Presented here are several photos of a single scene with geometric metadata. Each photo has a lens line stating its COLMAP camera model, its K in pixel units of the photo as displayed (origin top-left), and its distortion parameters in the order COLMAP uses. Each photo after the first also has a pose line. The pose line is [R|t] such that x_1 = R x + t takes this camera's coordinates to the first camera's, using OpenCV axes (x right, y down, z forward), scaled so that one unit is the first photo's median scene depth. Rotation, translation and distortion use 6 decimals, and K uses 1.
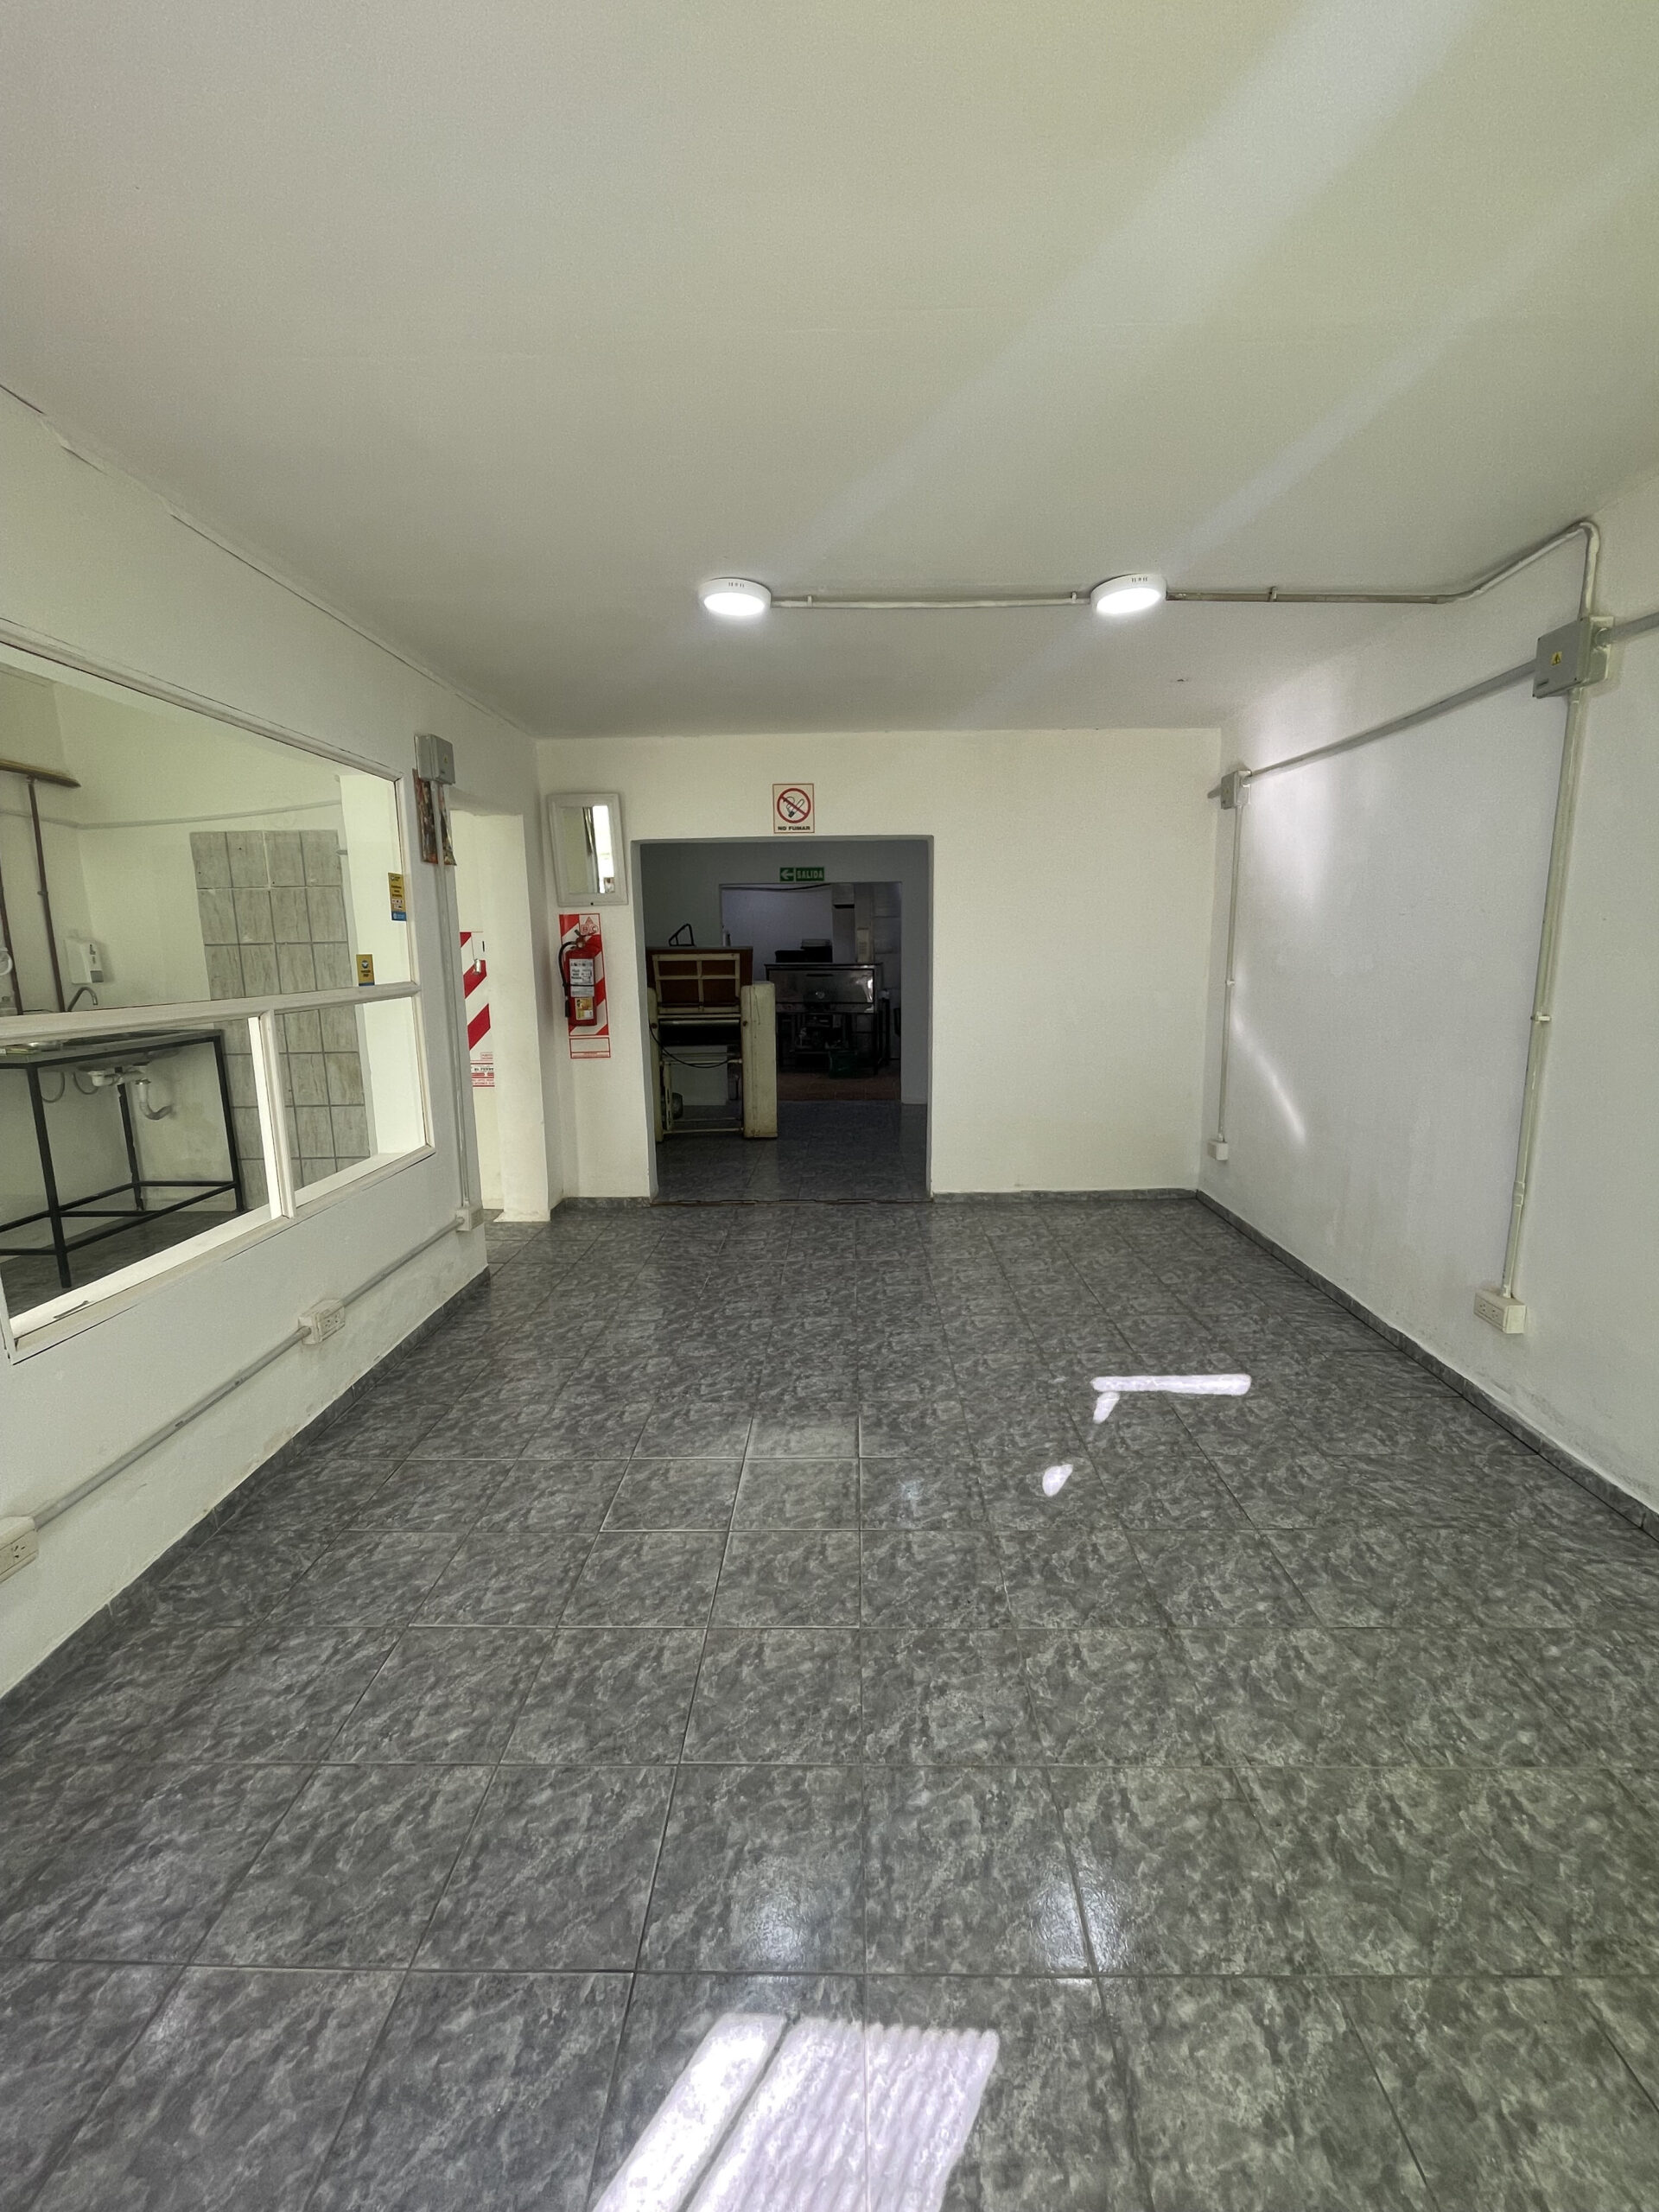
lens RADIAL K [[920.7, 0, 829.5], [0, 920.7, 1106.0], [0, 0, 1]] dist [-0.000534, 0.000627]
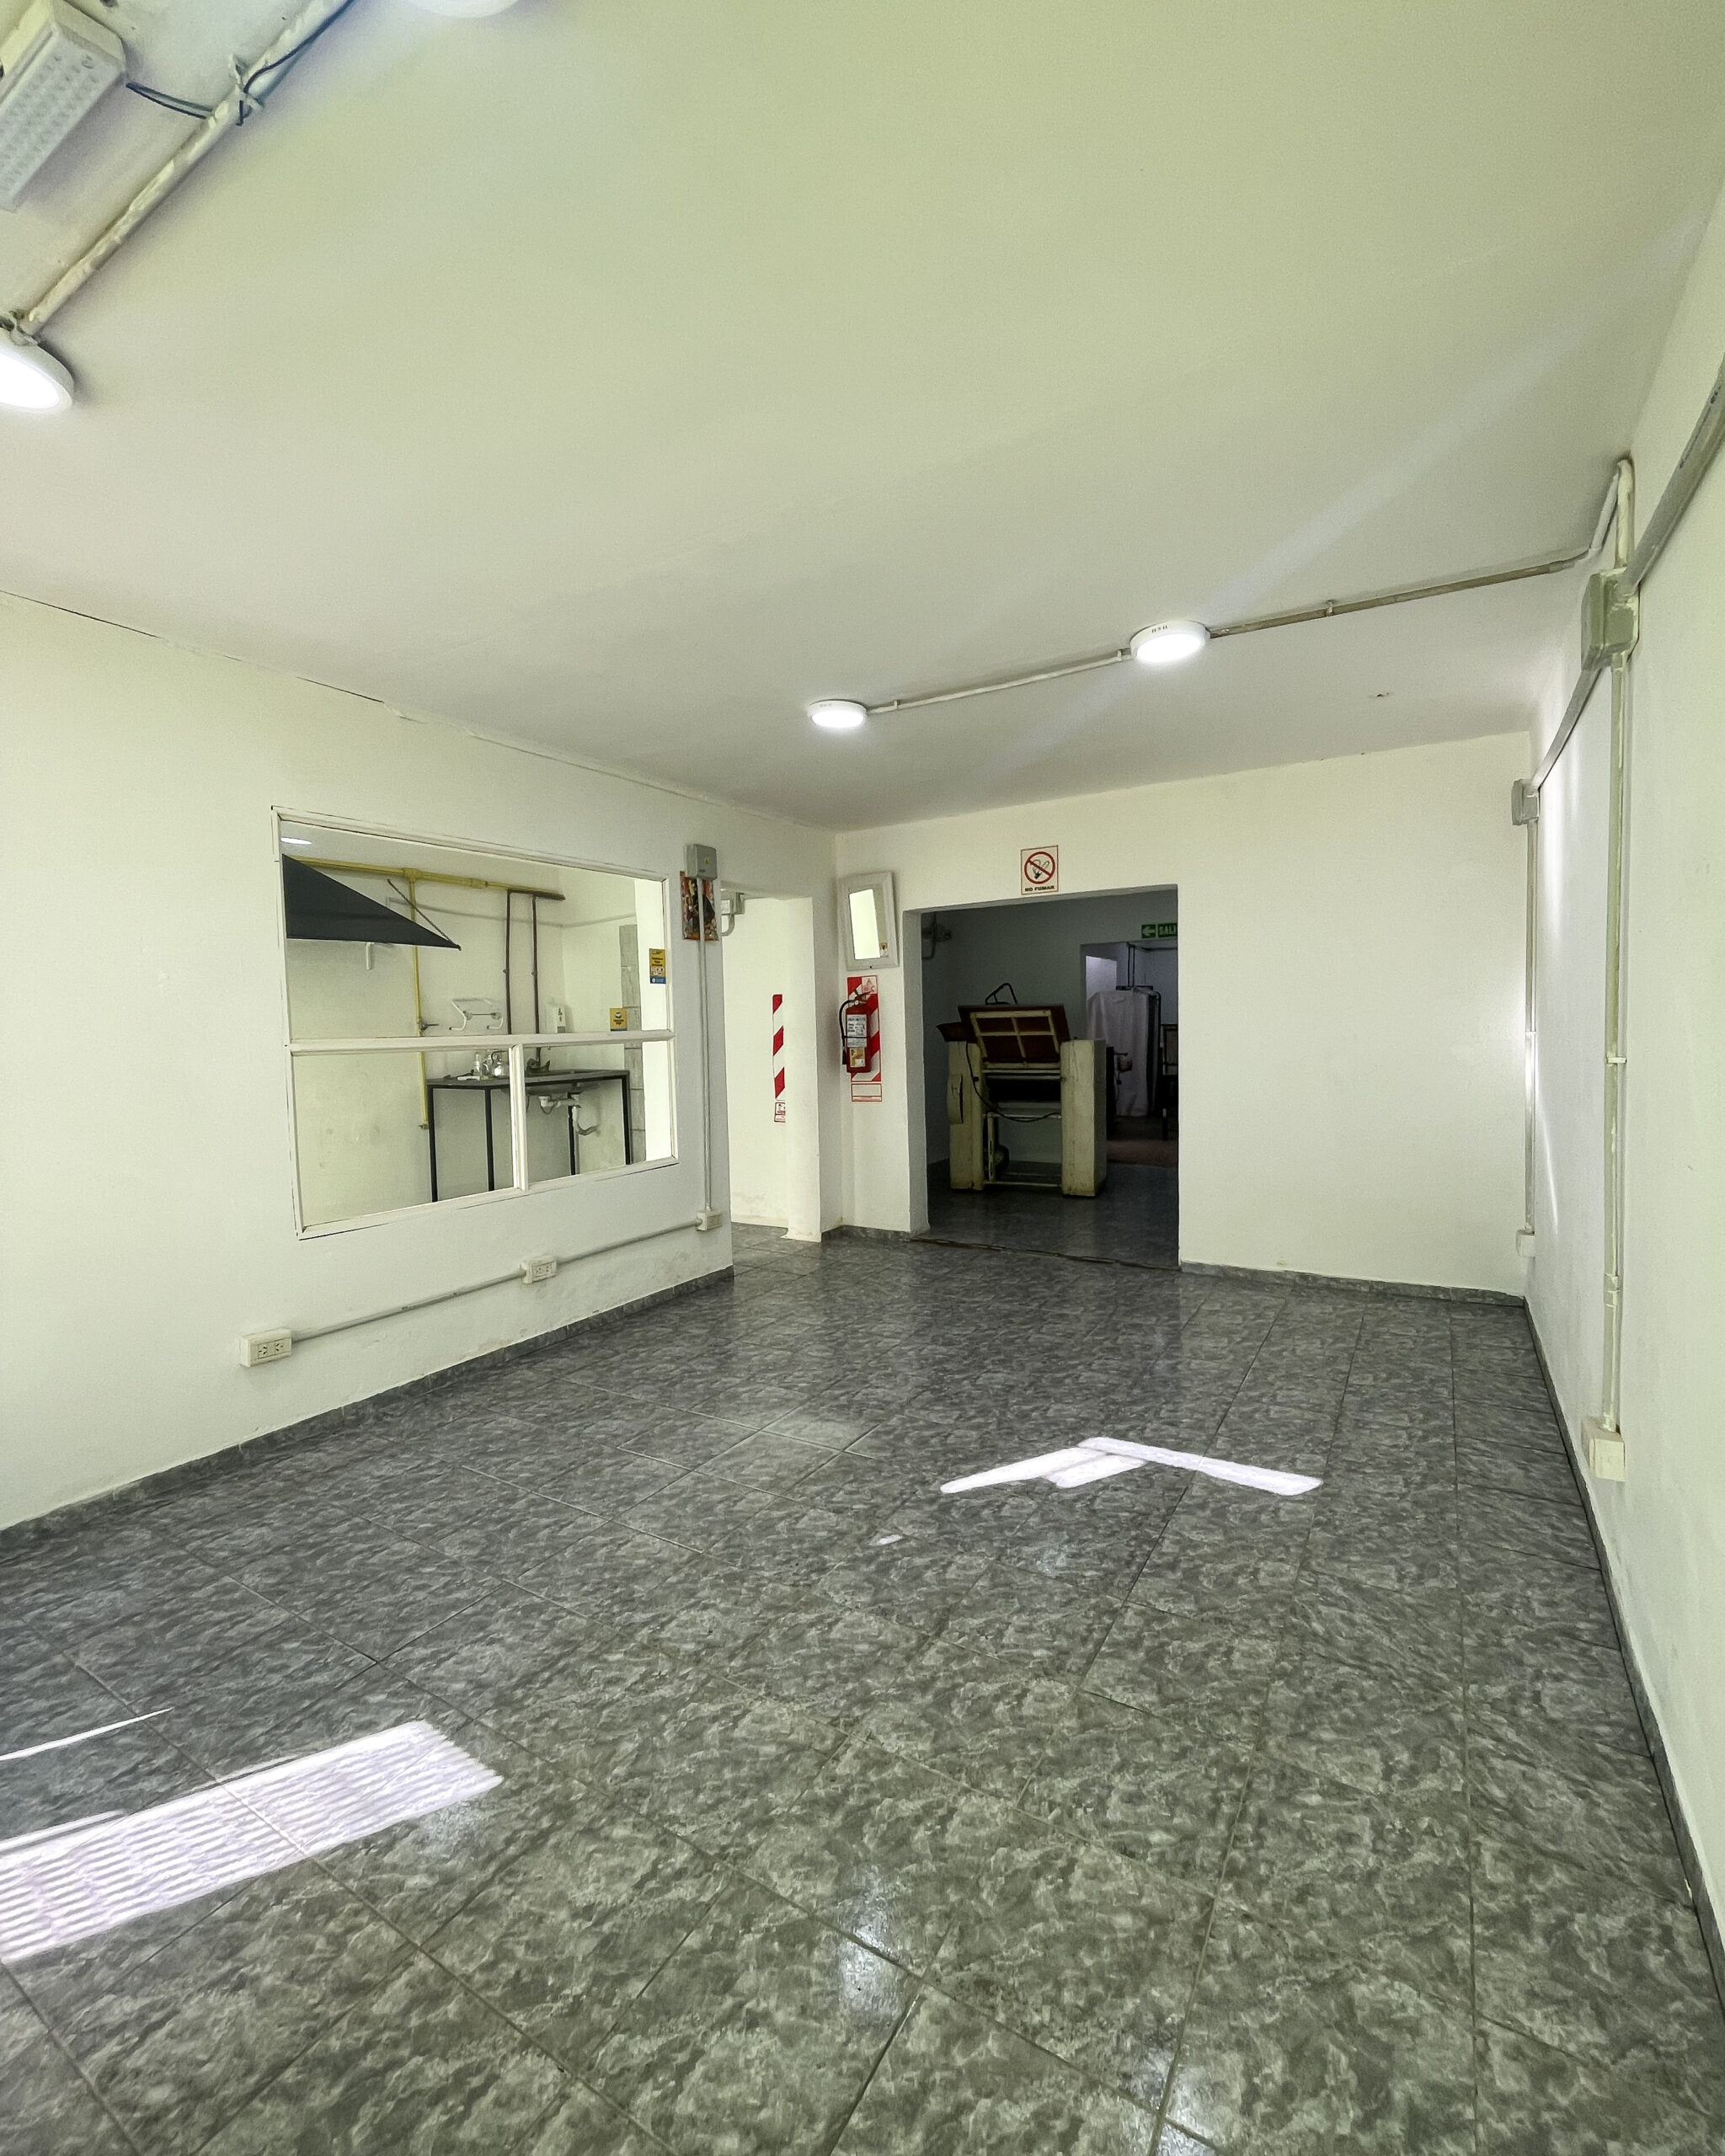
lens RADIAL K [[960.6, 0, 862.5], [0, 960.6, 1078.0], [0, 0, 1]] dist [-0.004000, 0.000138]
pose [[0.857155, 0.023028, -0.514543, 0.422009], [-0.077327, 0.993431, -0.084357, 0.023108], [0.509220, 0.112096, 0.853305, -0.010476]]
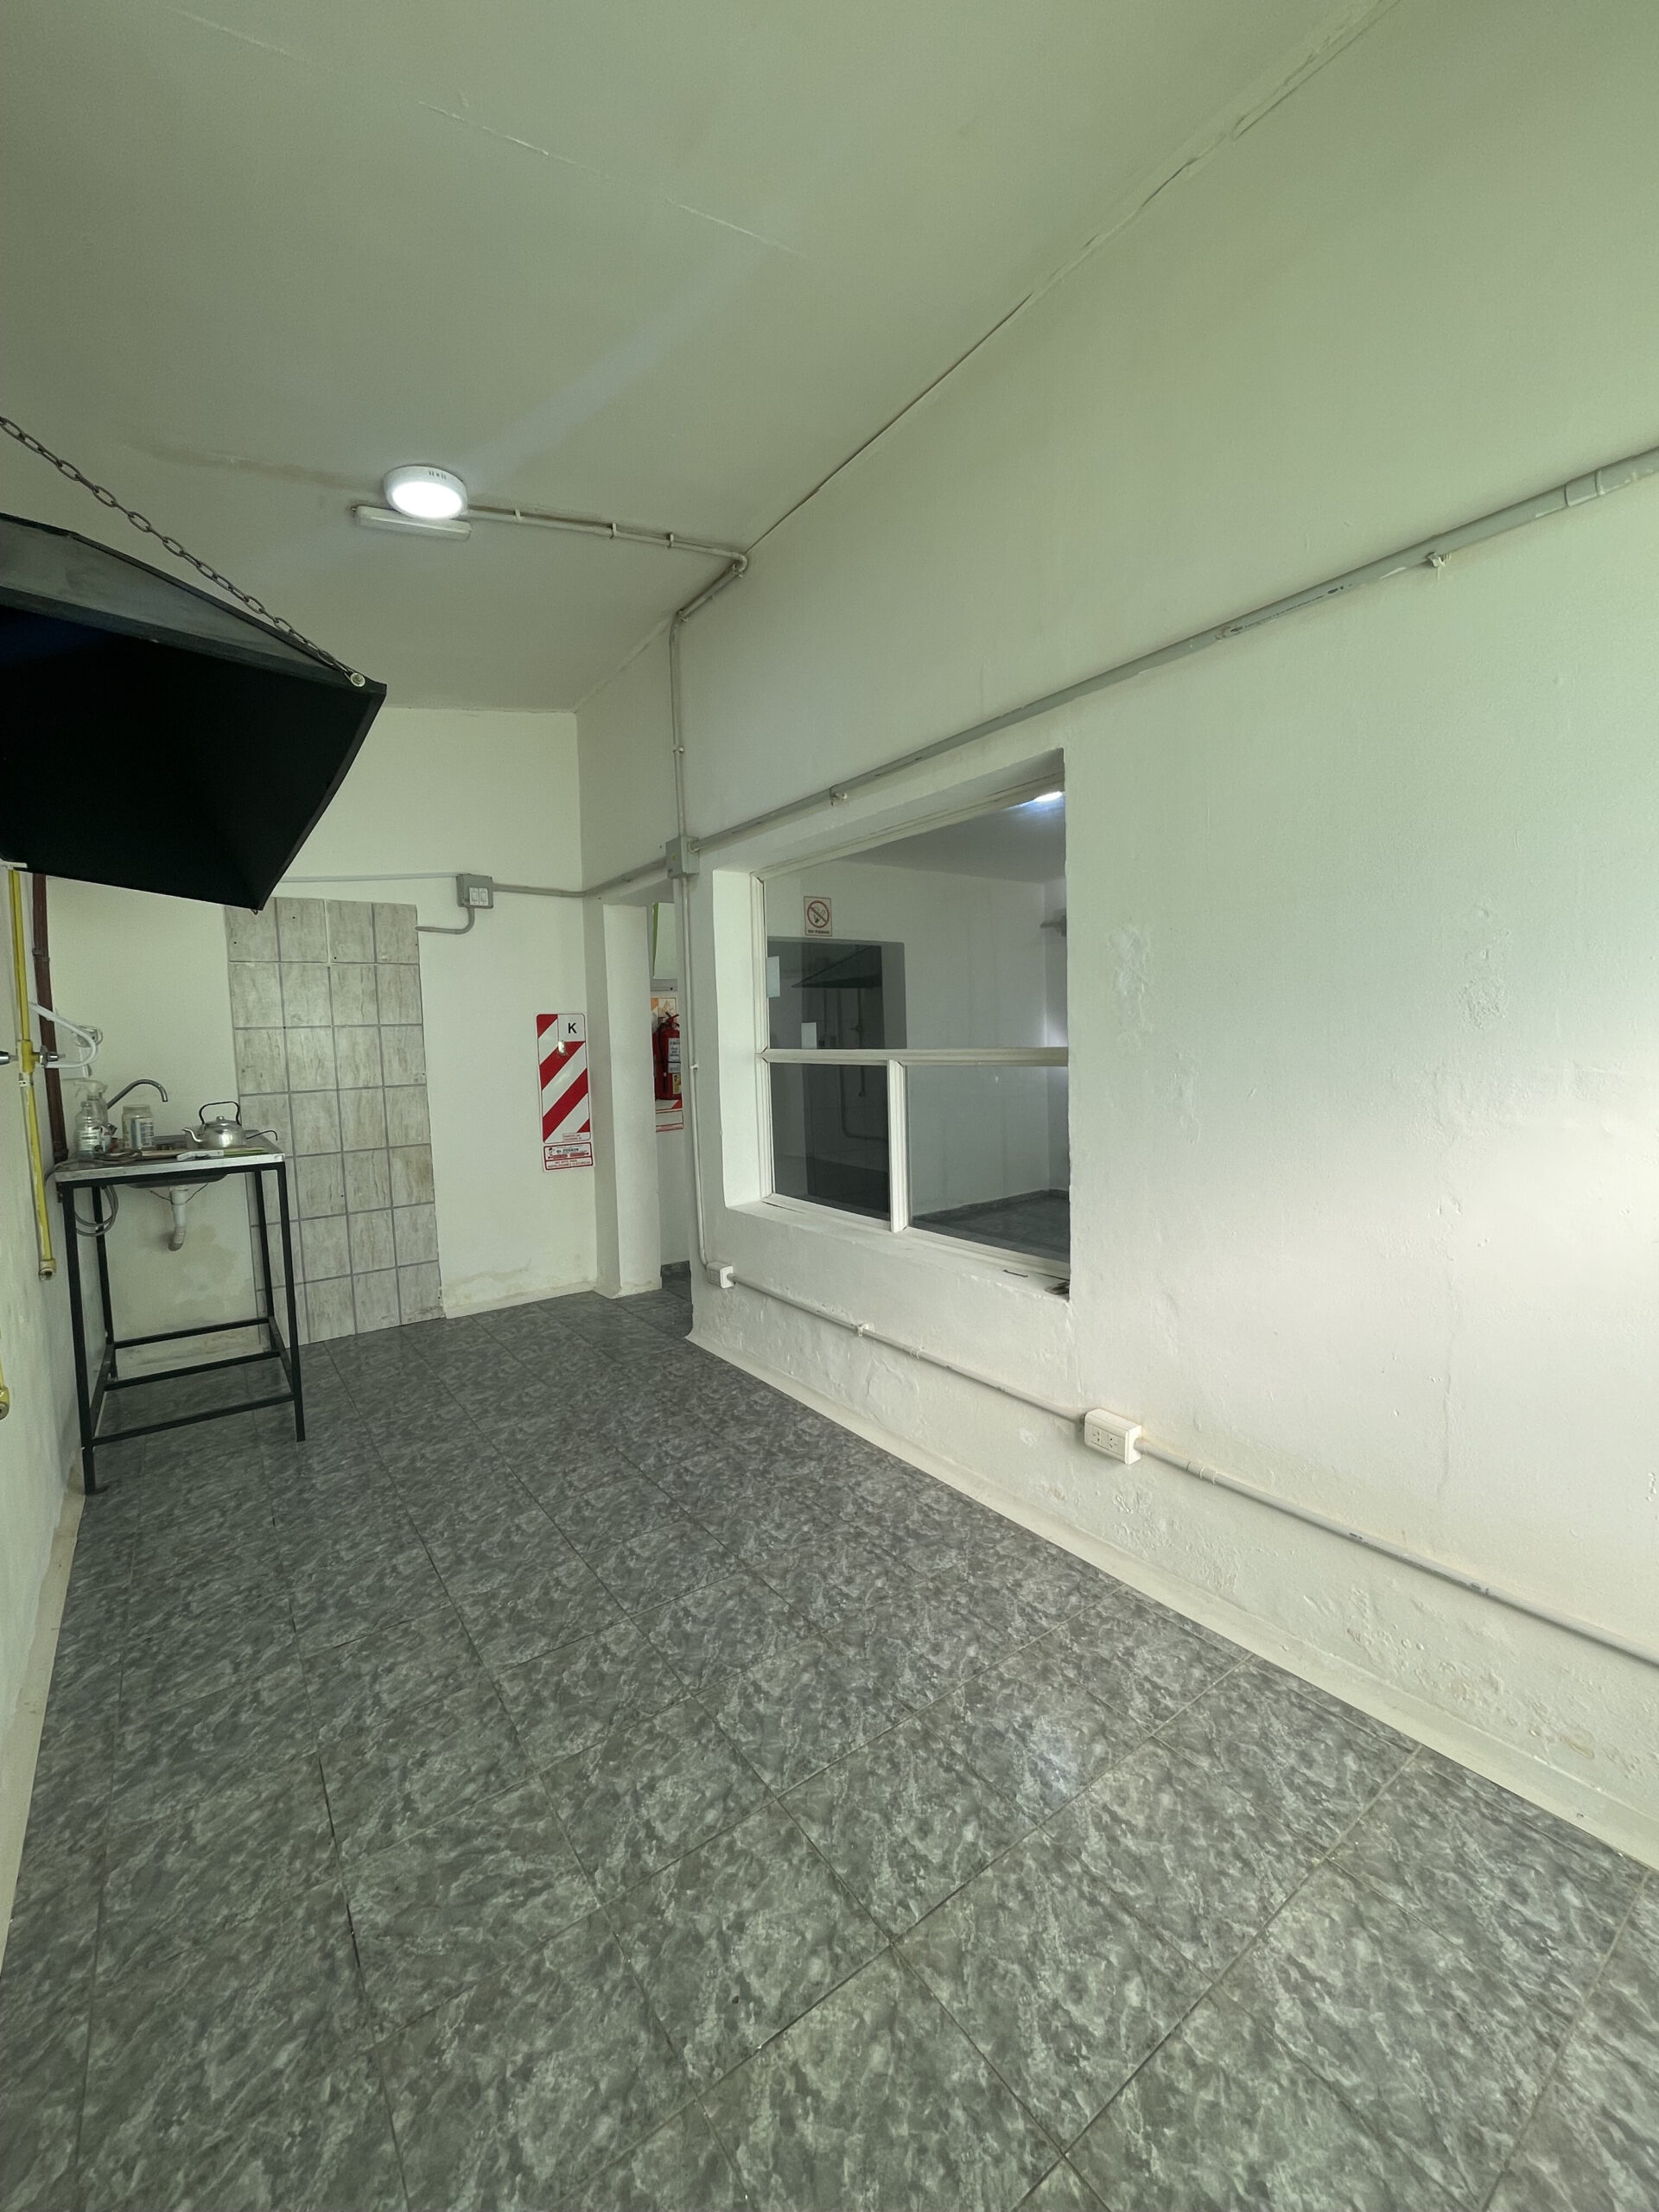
lens RADIAL K [[891.7, 0, 829.5], [0, 891.7, 1106.0], [0, 0, 1]] dist [-0.001002, -0.000342]
pose [[0.804507, -0.058612, 0.591044, -0.891731], [0.126939, 0.989094, -0.074700, 0.025758], [-0.580220, 0.135123, 0.803173, 0.070373]]
